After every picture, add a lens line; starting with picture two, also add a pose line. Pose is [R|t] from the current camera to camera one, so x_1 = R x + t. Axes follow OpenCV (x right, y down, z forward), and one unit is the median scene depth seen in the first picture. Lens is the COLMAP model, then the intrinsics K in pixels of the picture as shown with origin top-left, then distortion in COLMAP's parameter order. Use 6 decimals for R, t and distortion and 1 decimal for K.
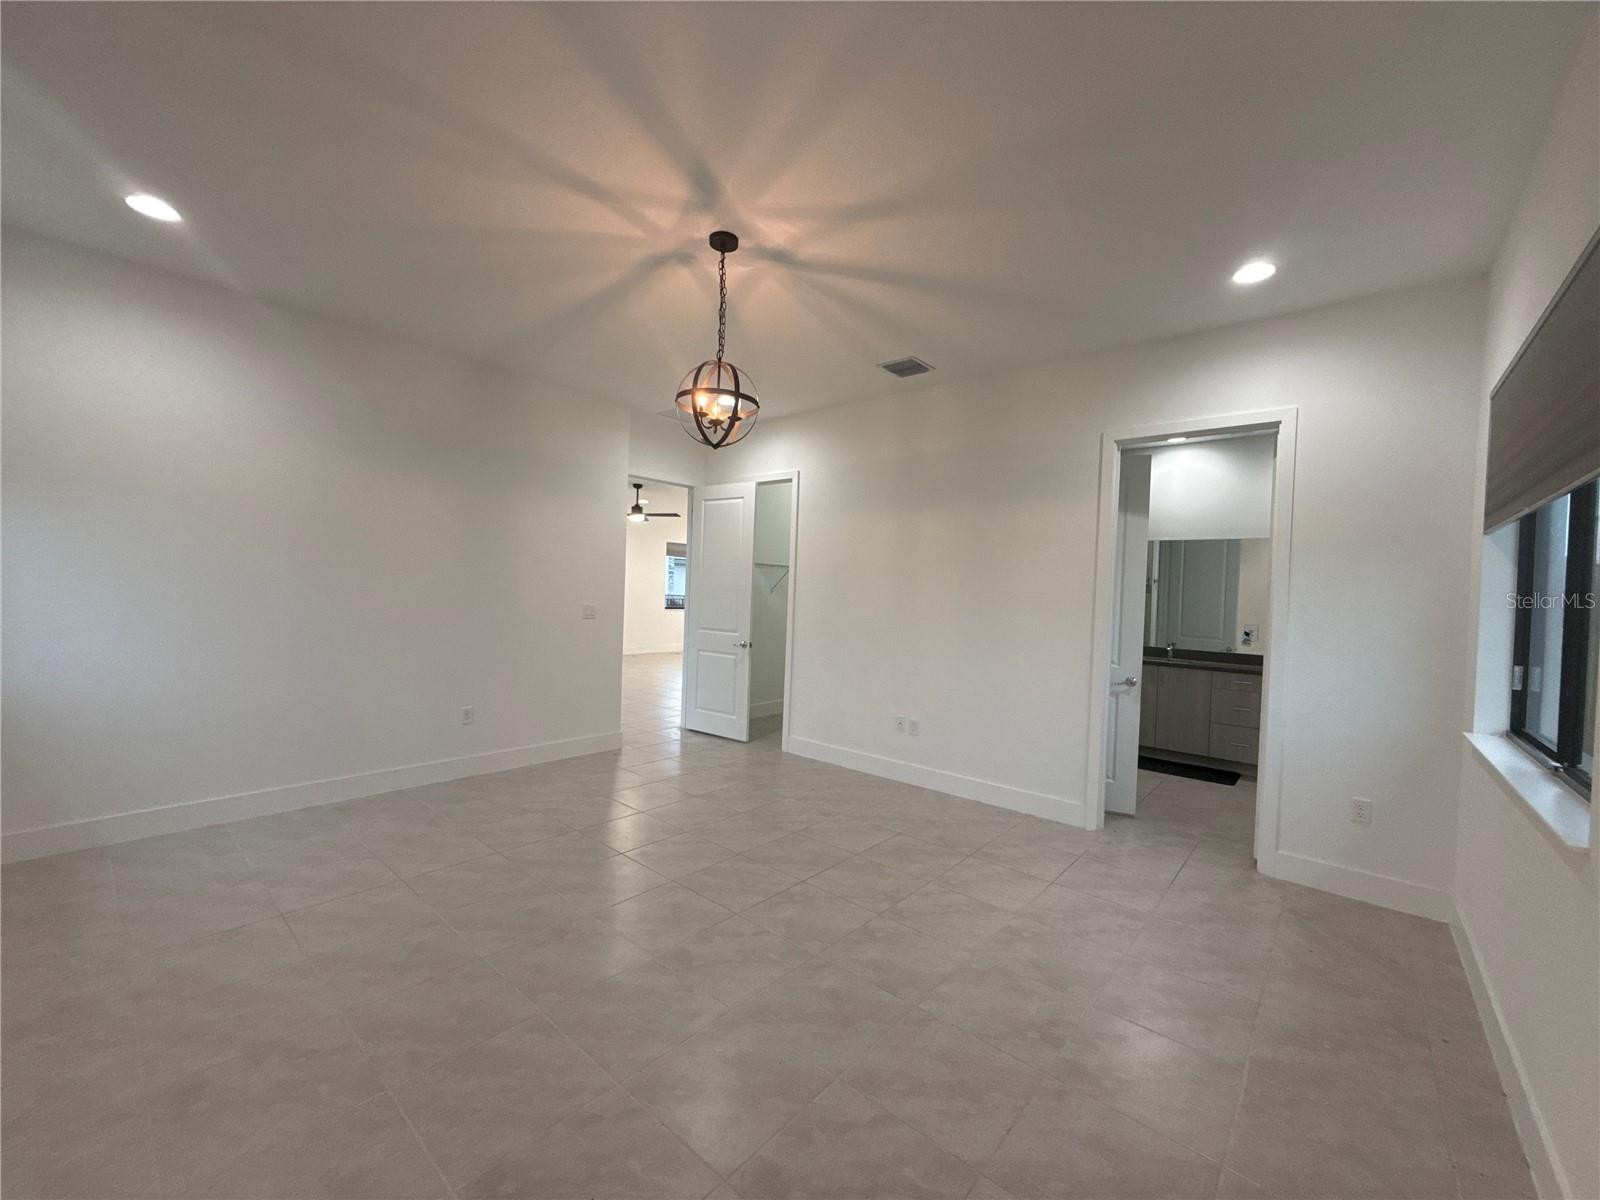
lens RADIAL K [[636.2, 0, 797.5], [0, 636.2, 598.9], [0, 0, 1]] dist [-0.001192, -0.000050]
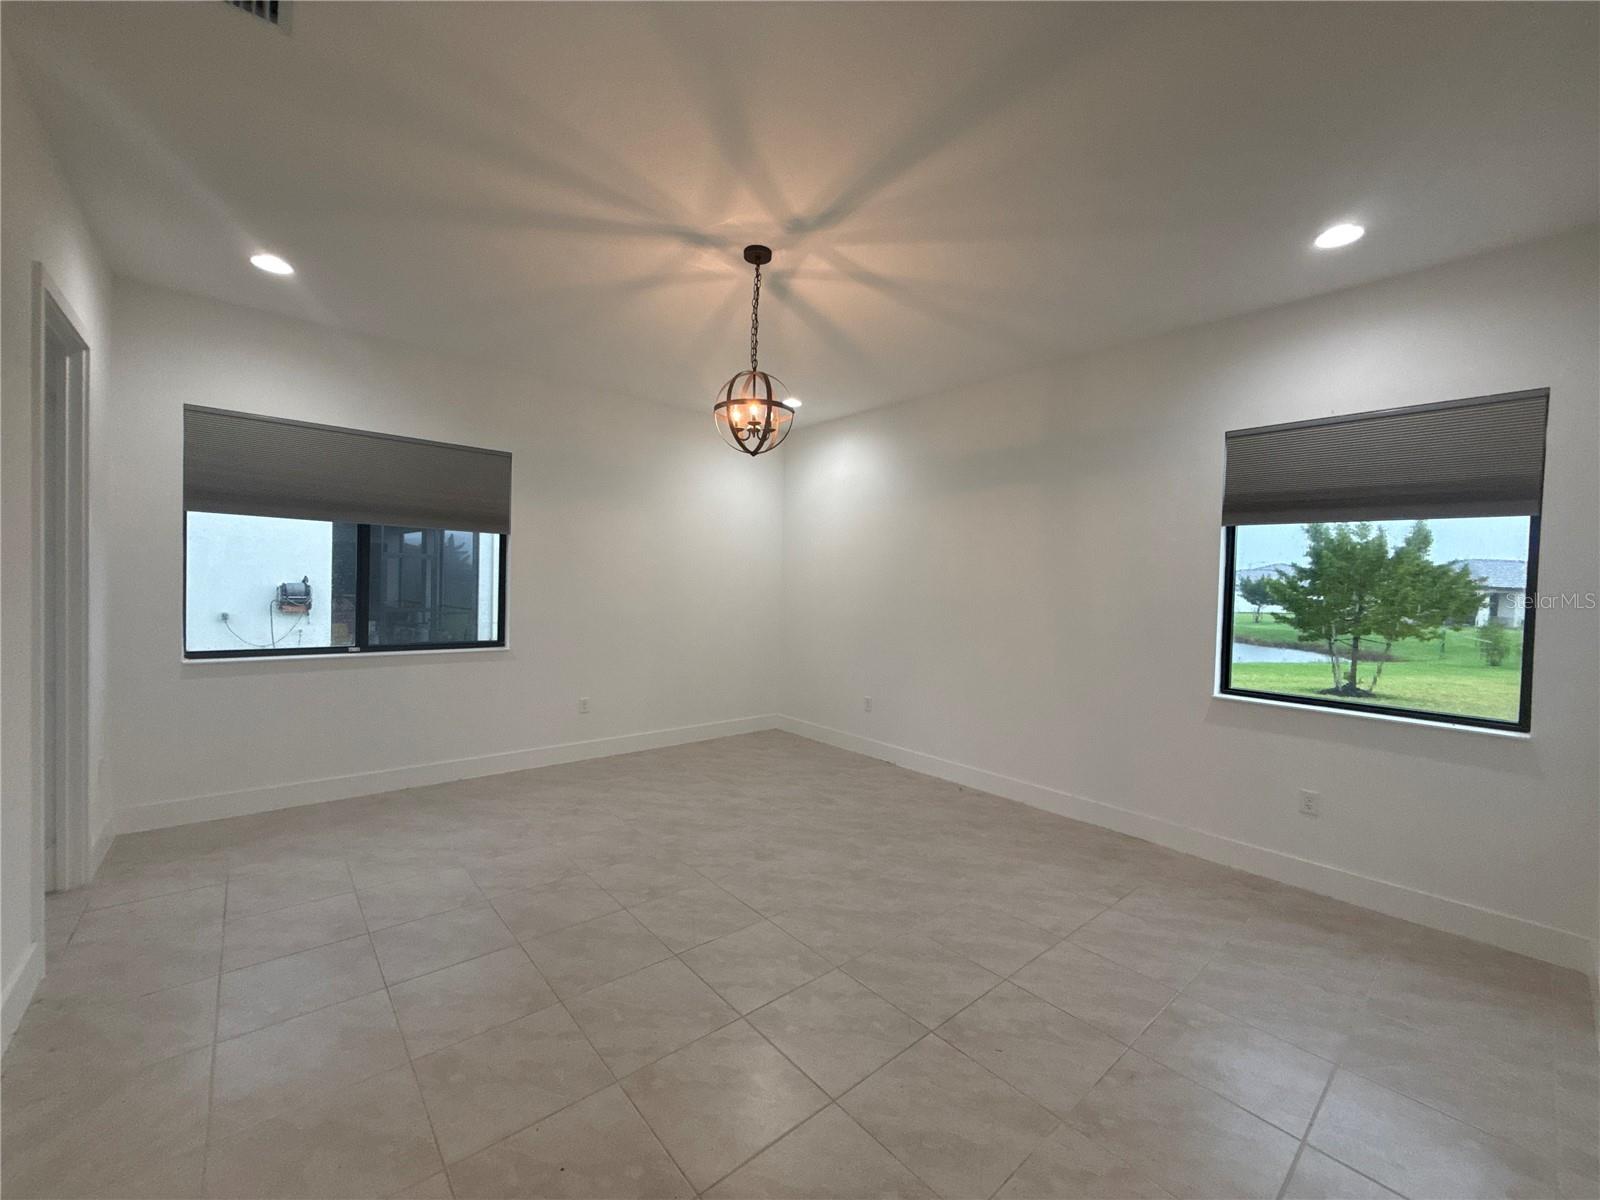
lens RADIAL K [[636.2, 0, 797.5], [0, 636.2, 598.9], [0, 0, 1]] dist [-0.001192, -0.000050]
pose [[-0.986687, -0.068855, 0.147337, -0.365827], [-0.063270, 0.997101, 0.042268, -0.053019], [-0.149820, 0.032383, -0.988183, 2.007929]]
